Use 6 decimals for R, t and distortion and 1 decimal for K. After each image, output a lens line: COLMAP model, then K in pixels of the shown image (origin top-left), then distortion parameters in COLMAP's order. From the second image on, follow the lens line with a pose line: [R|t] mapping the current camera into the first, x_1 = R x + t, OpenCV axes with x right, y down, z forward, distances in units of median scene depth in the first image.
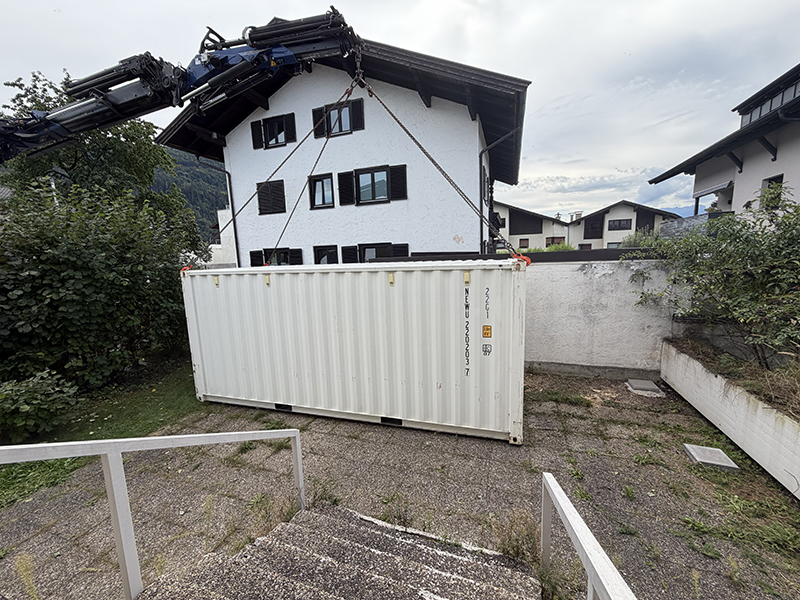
lens RADIAL K [[322.8, 0, 399.7], [0, 322.8, 300.2], [0, 0, 1]] dist [0.002298, 0.000229]
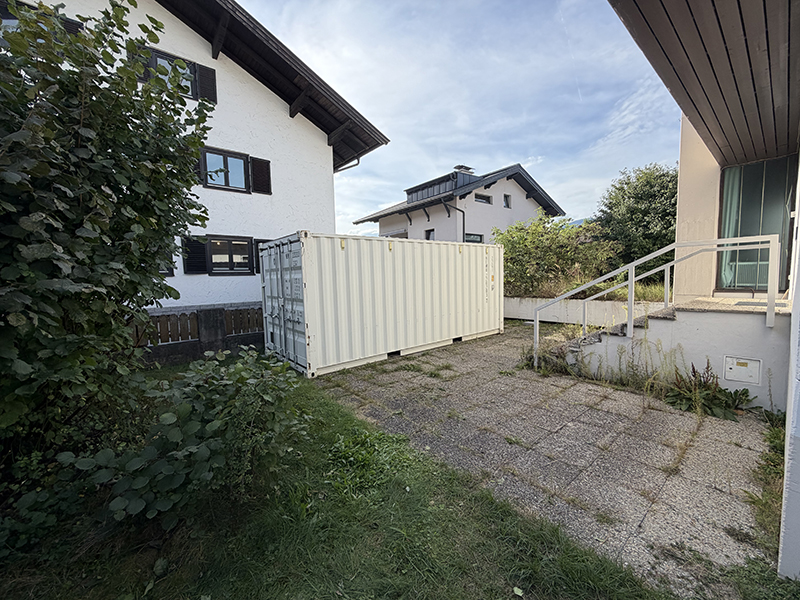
lens RADIAL K [[322.8, 0, 398.6], [0, 322.8, 304.0], [0, 0, 1]] dist [0.002298, 0.000229]
pose [[0.499454, -0.045806, 0.865128, -0.656631], [0.125799, 0.991852, -0.020110, 0.088493], [-0.857158, 0.118876, 0.501147, 0.207089]]
